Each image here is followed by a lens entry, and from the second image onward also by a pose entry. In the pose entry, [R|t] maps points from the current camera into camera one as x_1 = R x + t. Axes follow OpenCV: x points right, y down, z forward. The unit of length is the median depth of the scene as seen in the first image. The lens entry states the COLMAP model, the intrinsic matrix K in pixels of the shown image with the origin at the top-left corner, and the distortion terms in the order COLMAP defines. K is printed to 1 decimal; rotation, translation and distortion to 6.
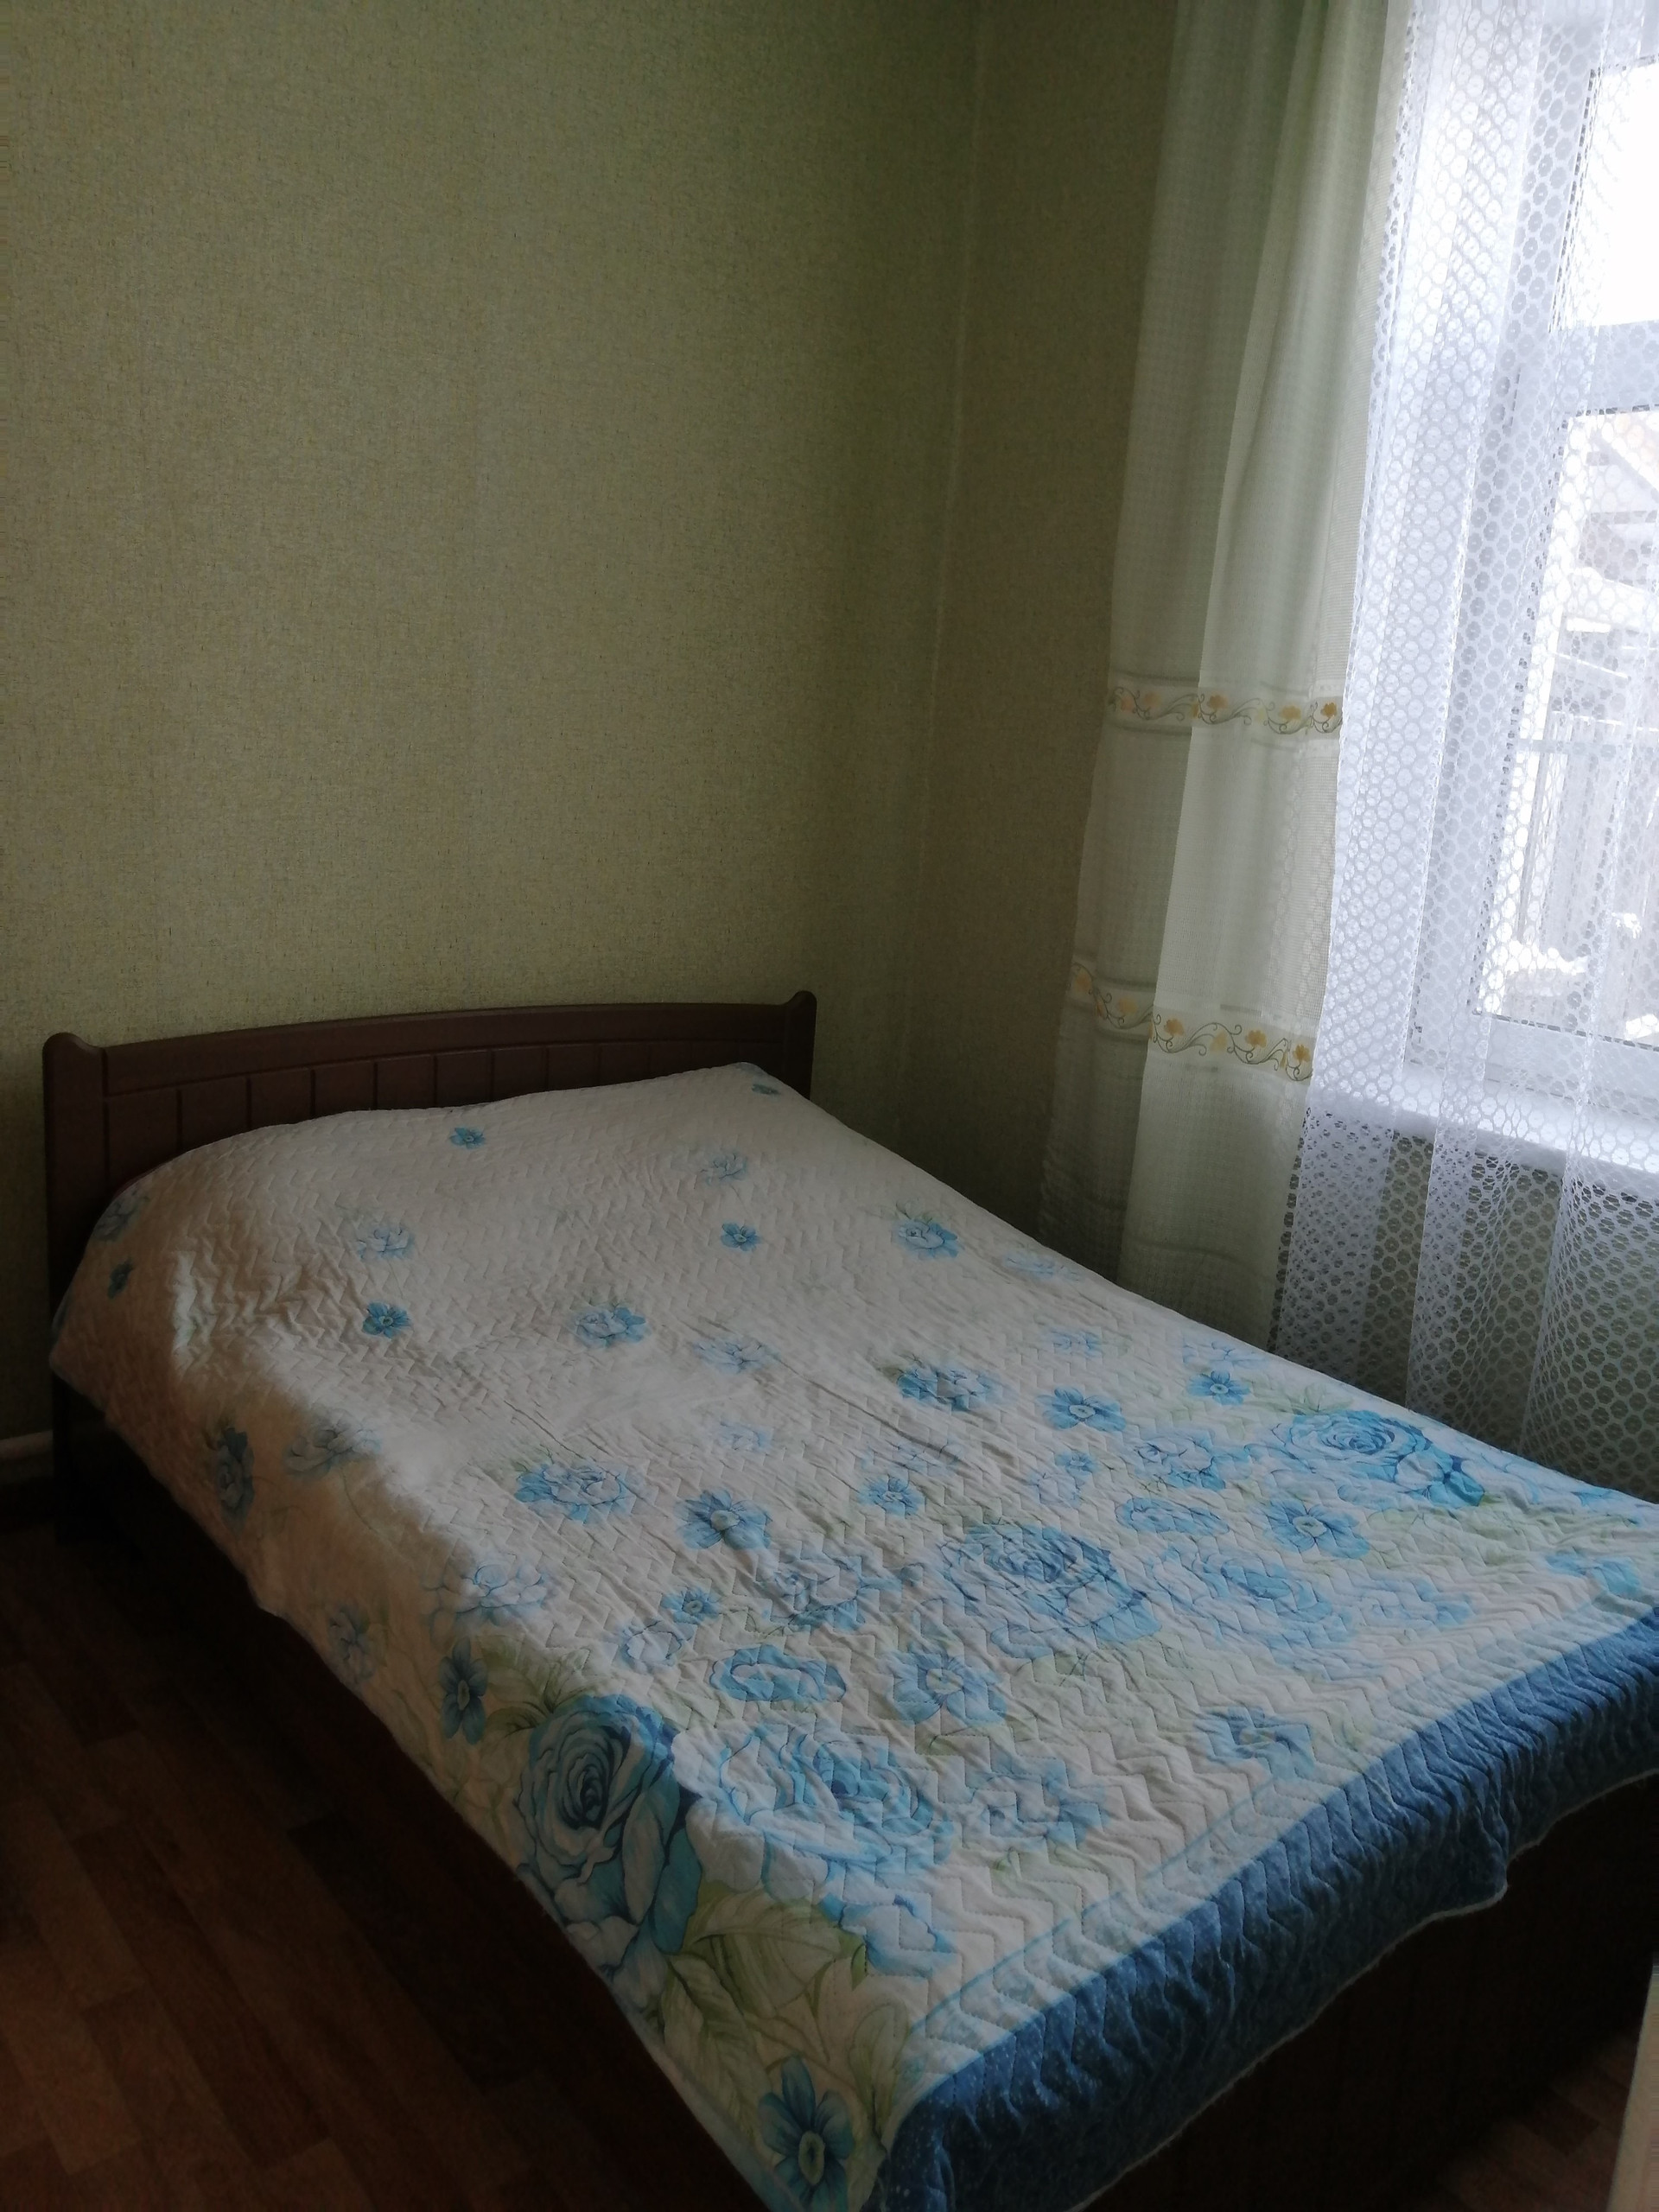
lens RADIAL K [[1751.8, 0, 828.0], [0, 1751.8, 1105.2], [0, 0, 1]] dist [-0.000105, 0.031266]
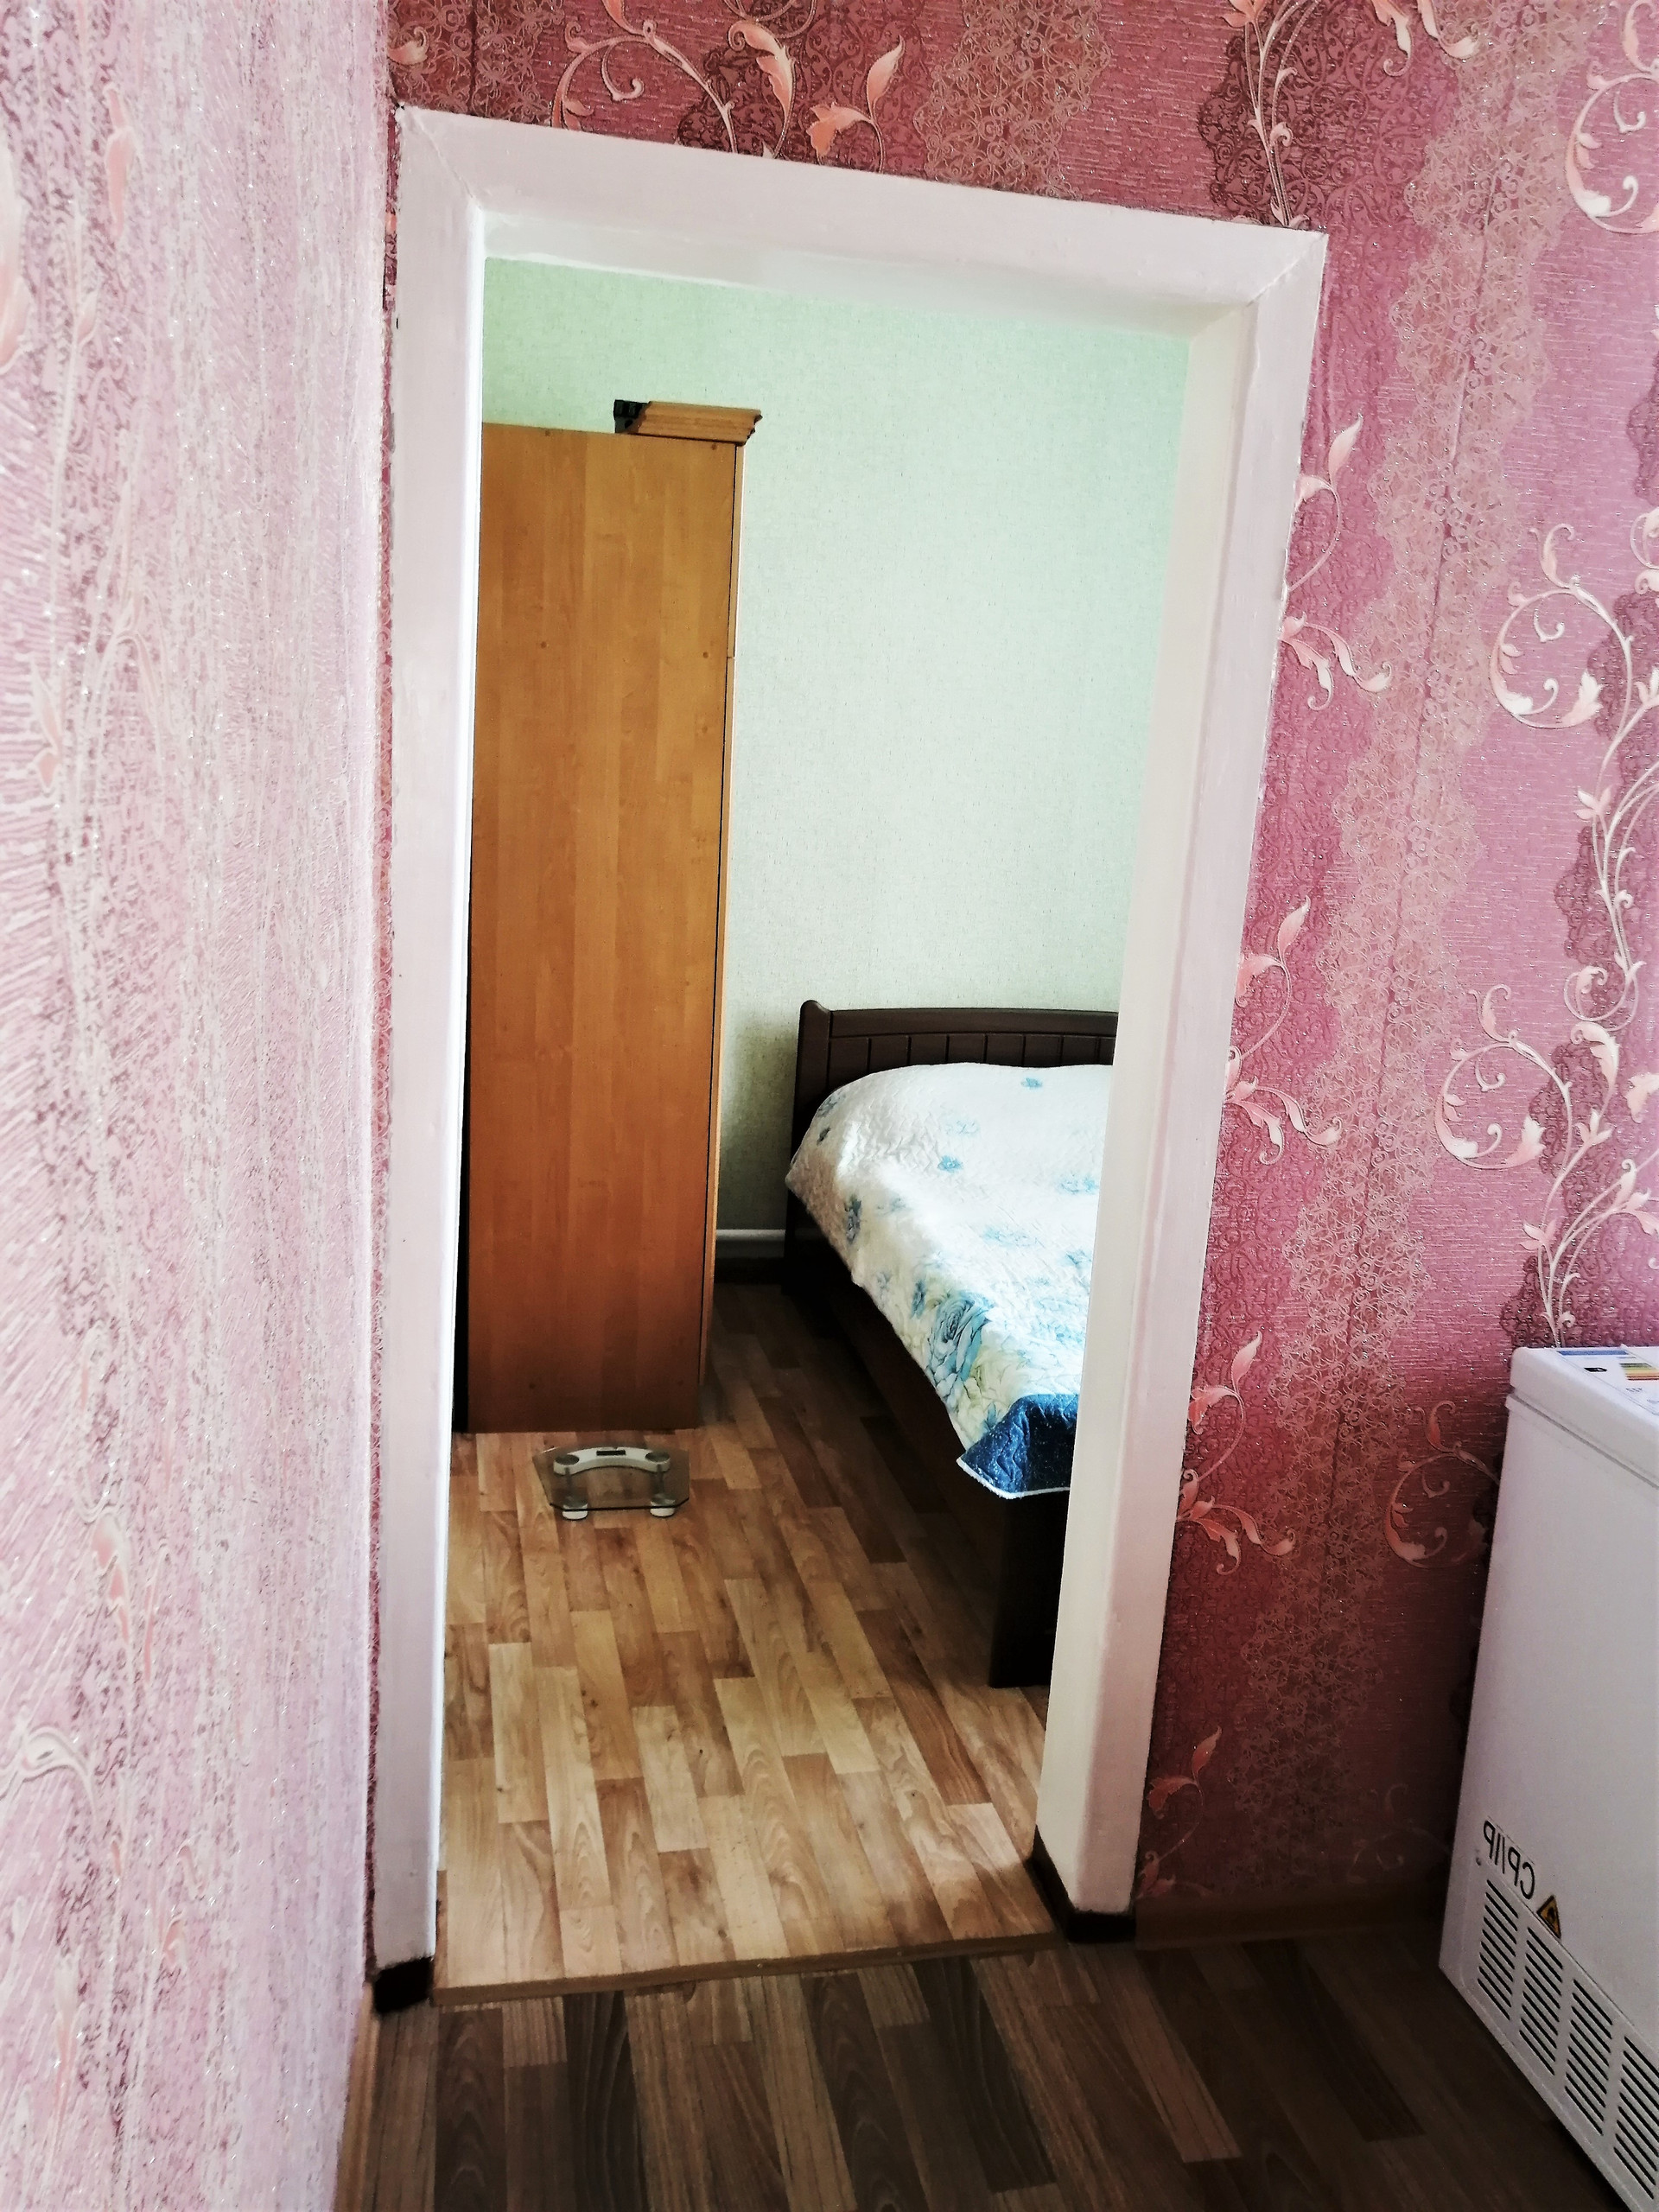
lens RADIAL K [[1751.8, 0, 828.8], [0, 1751.8, 1107.9], [0, 0, 1]] dist [-0.000105, 0.031266]
pose [[0.888207, 0.072259, -0.453726, 0.450049], [-0.101008, 0.994105, -0.039415, 0.153479], [0.448203, 0.080838, 0.890269, -0.651104]]
